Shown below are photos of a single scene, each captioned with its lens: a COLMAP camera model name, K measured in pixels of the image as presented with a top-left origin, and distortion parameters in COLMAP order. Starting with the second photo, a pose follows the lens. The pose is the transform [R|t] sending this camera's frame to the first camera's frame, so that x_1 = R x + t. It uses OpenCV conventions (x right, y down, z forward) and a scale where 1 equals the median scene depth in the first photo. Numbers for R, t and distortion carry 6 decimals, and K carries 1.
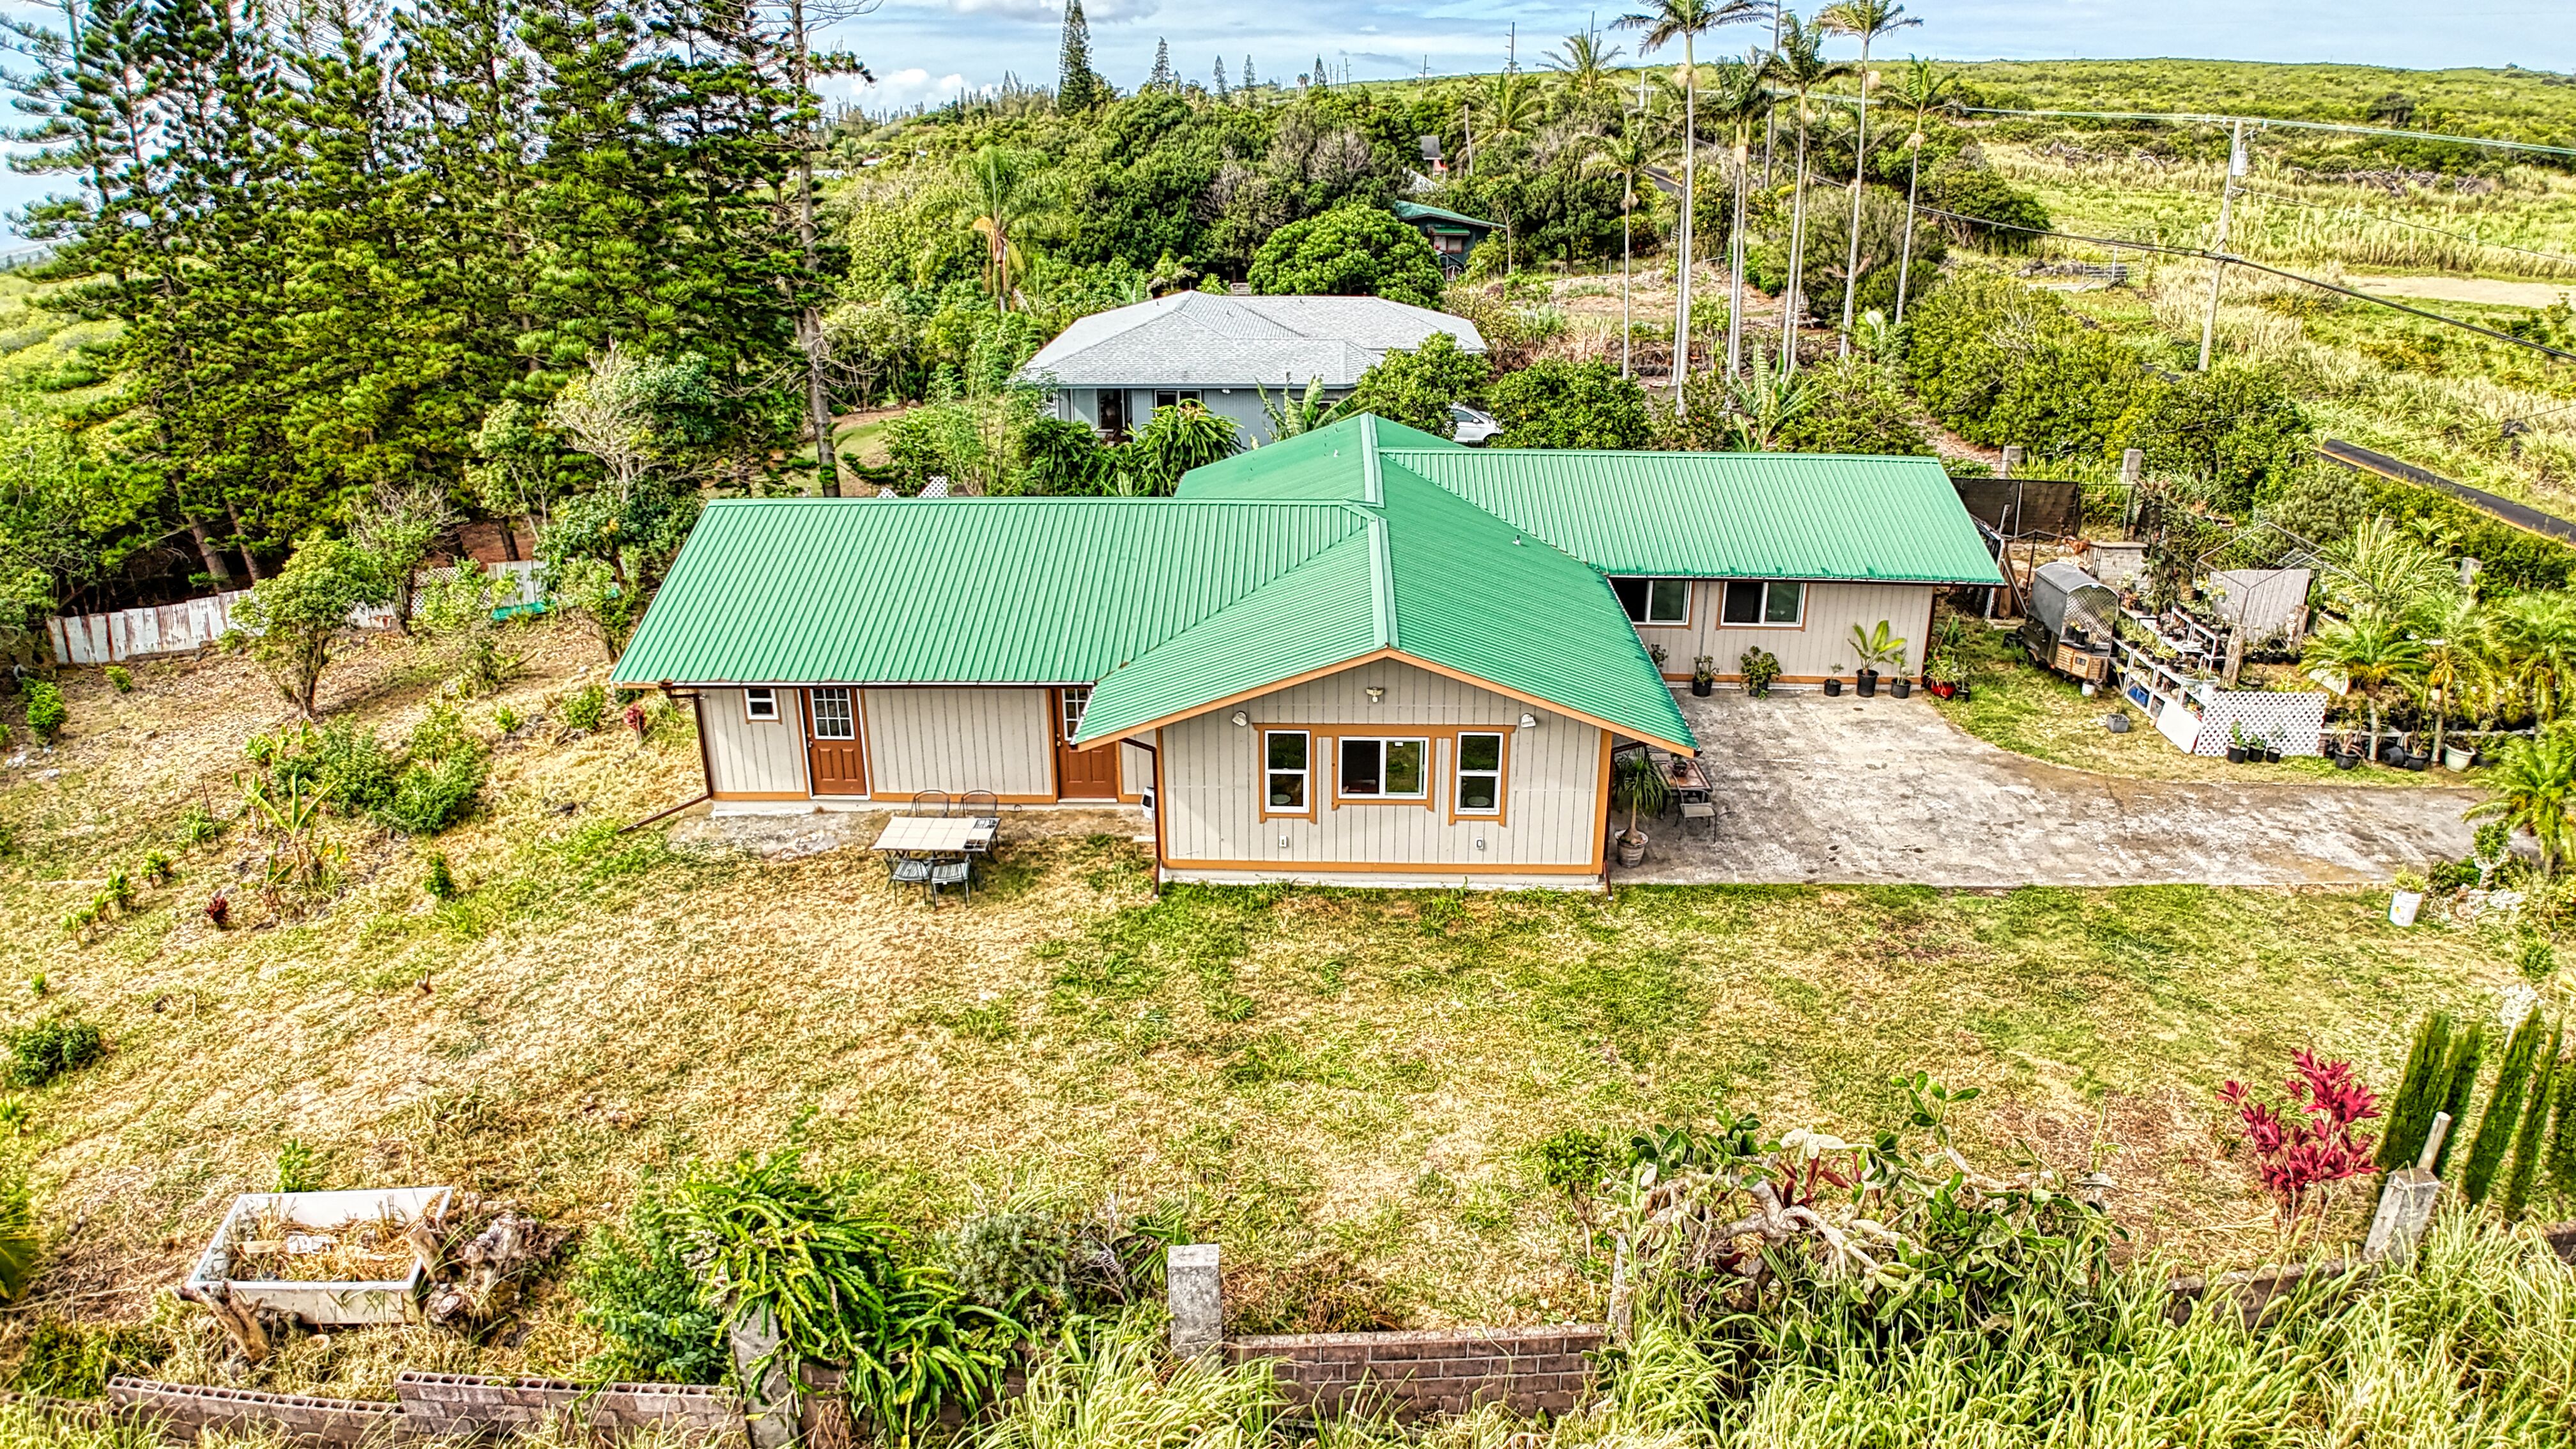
lens RADIAL K [[1628.9, 0, 1288.0], [0, 1628.9, 724.5], [0, 0, 1]] dist [-0.132457, -0.000276]
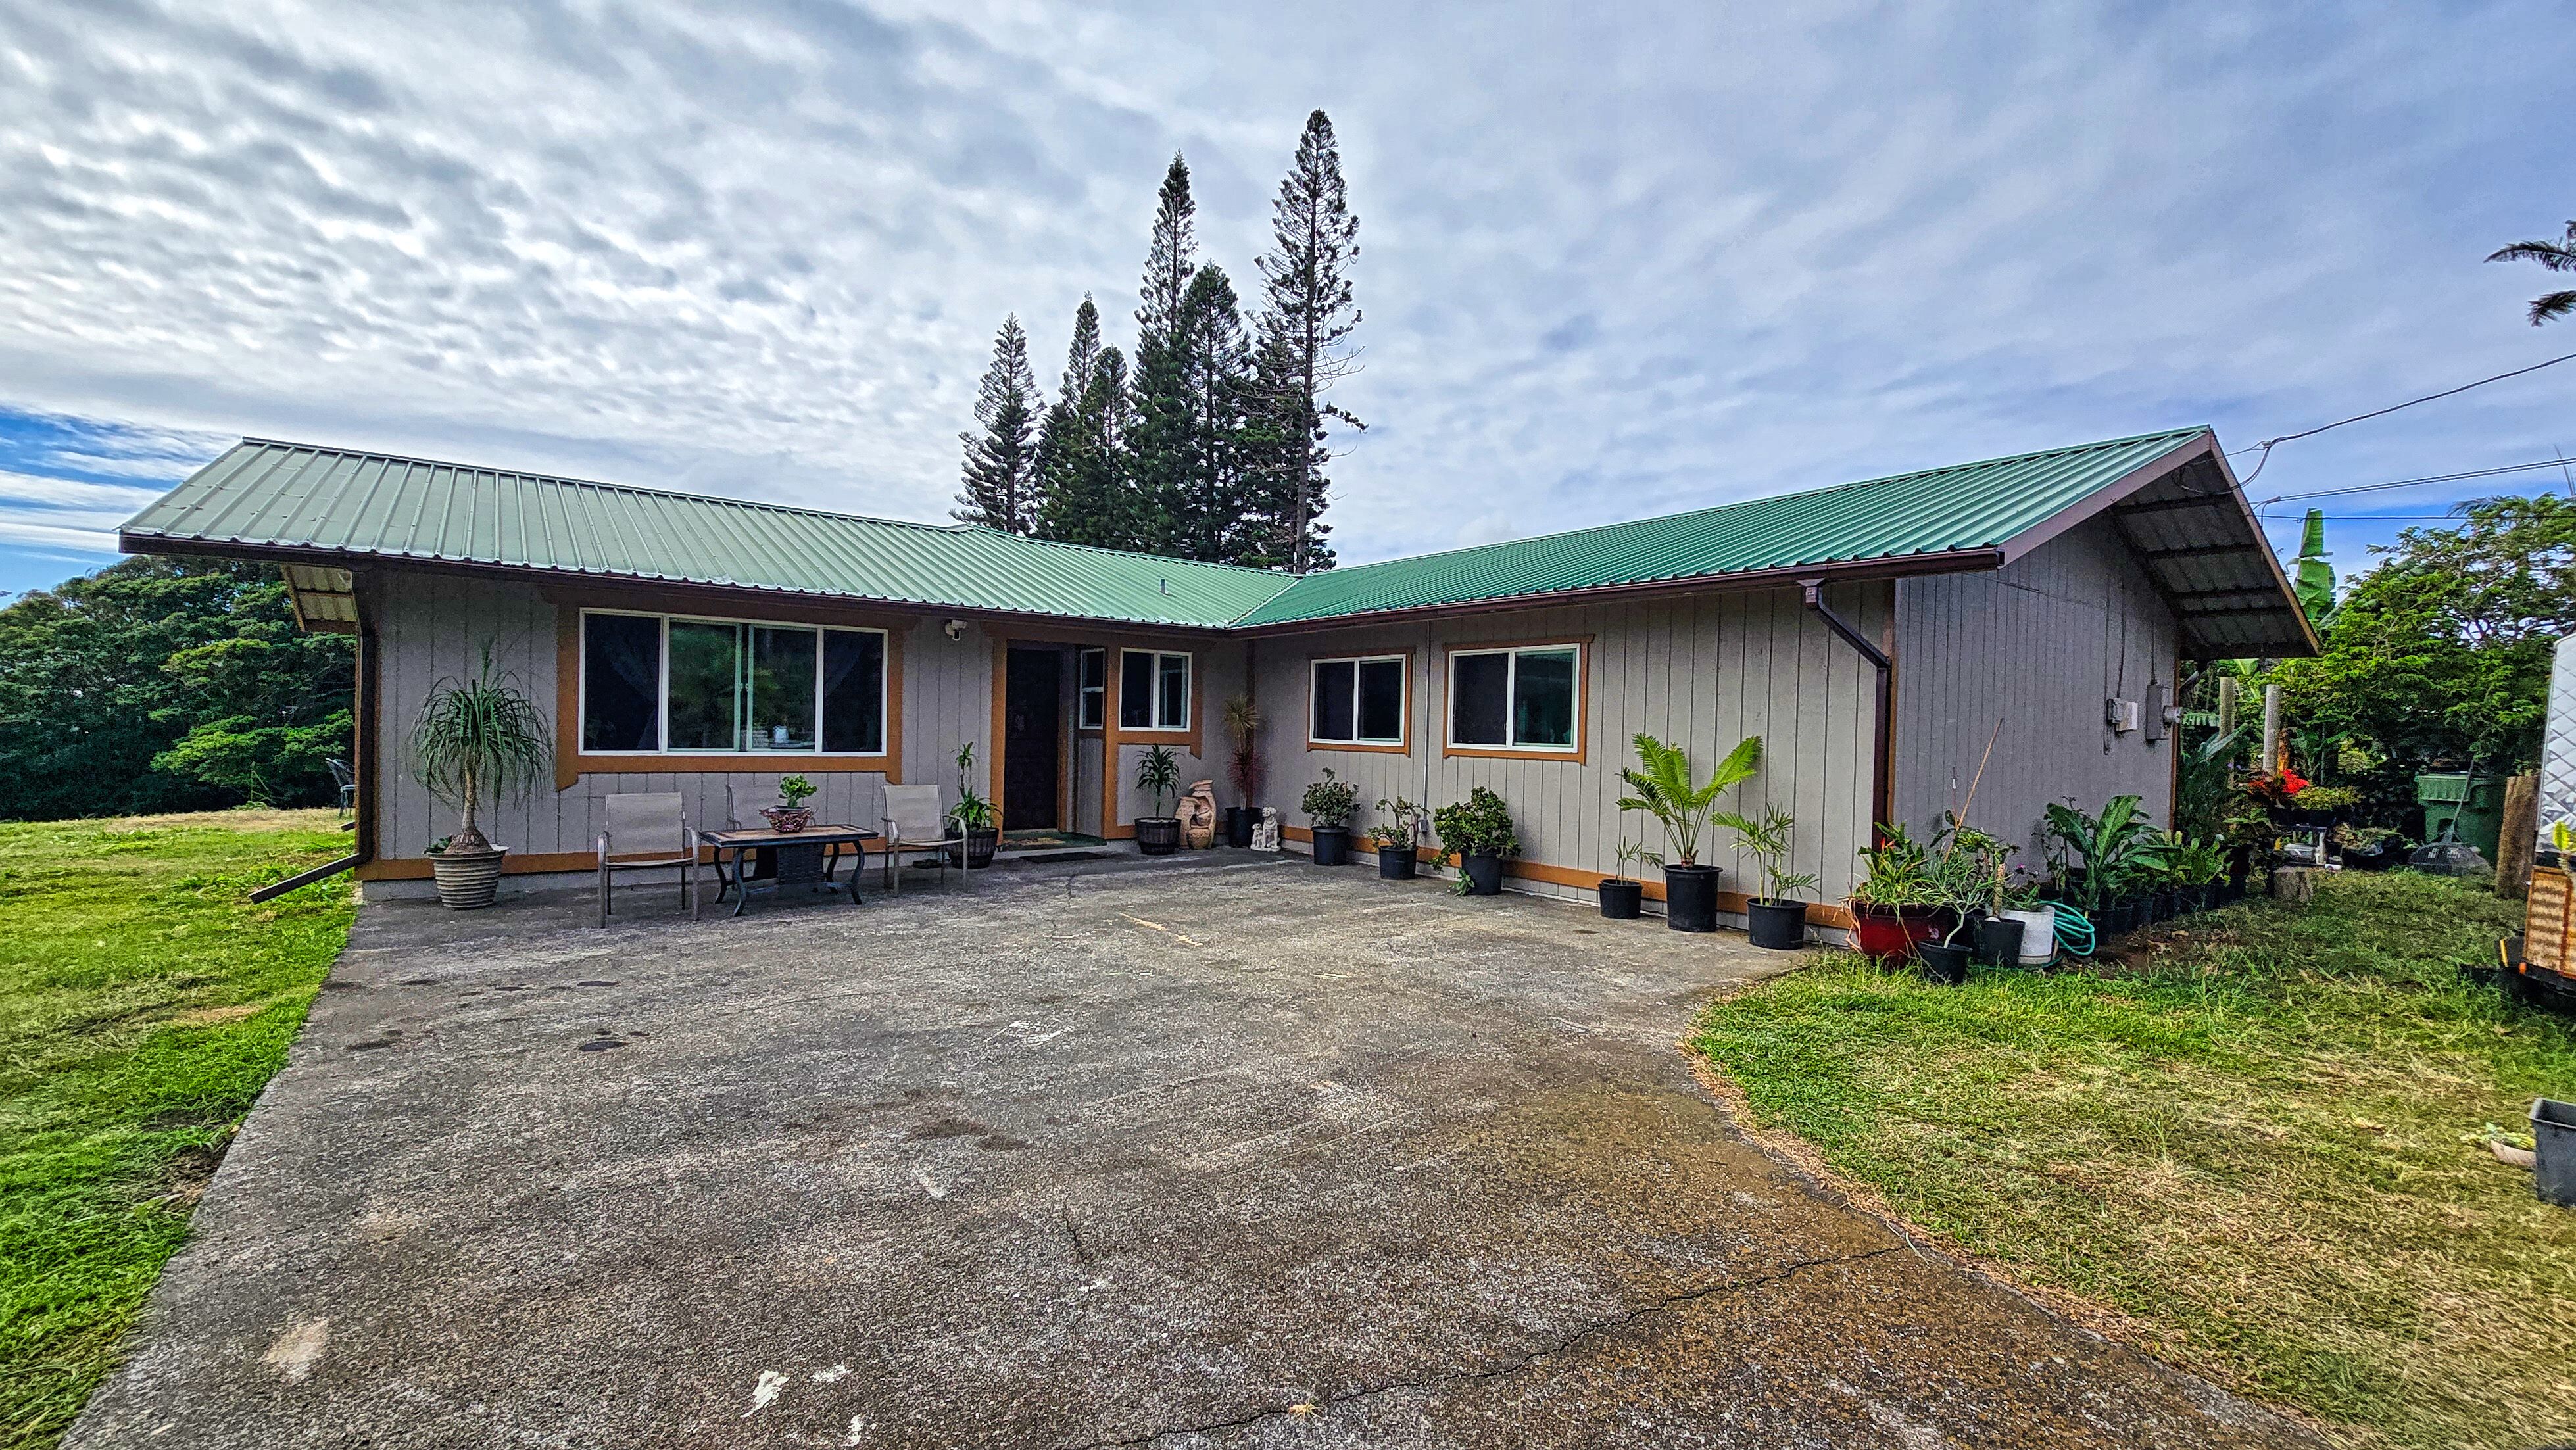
lens RADIAL K [[1083.9, 0, 1321.6], [0, 1083.9, 736.3], [0, 0, 1]] dist [-0.000534, -0.000480]
pose [[0.641172, 0.022478, -0.767068, 0.650937], [-0.304548, 0.924939, -0.227460, 0.031330], [0.704378, 0.379450, 0.599891, 0.998199]]
